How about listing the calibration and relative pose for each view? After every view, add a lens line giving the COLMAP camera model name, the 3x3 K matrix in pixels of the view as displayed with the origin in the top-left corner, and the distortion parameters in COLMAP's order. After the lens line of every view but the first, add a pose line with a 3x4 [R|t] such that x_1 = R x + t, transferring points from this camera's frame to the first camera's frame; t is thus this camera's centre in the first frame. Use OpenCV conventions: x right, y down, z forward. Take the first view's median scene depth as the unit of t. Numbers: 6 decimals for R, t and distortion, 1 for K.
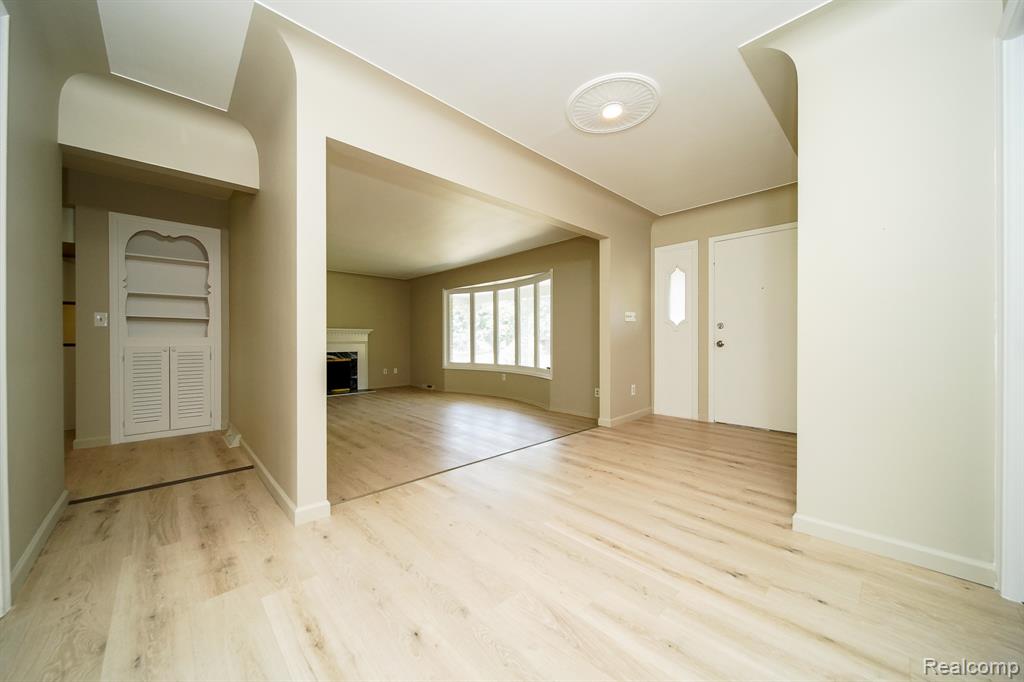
lens RADIAL K [[367.0, 0, 512.0], [0, 367.0, 341.0], [0, 0, 1]] dist [-0.000592, -0.000013]
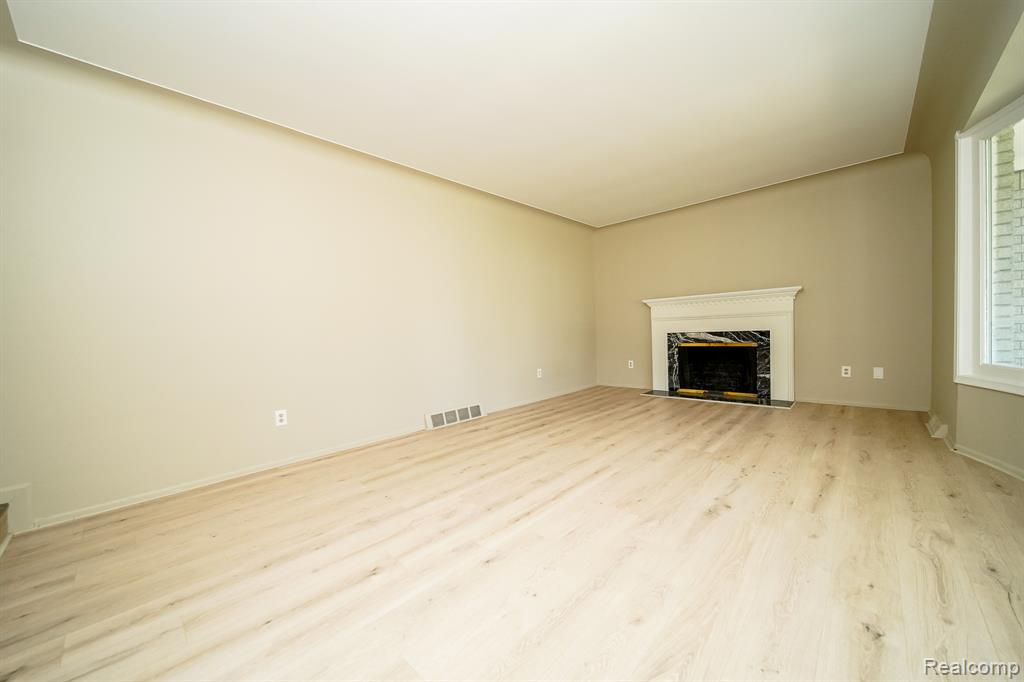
lens RADIAL K [[367.0, 0, 512.0], [0, 367.0, 341.0], [0, 0, 1]] dist [-0.000592, -0.000013]
pose [[0.046478, 0.017758, -0.998761, 0.108811], [0.030718, 0.999344, 0.019197, 0.022724], [0.998447, -0.031573, 0.045902, 0.591641]]
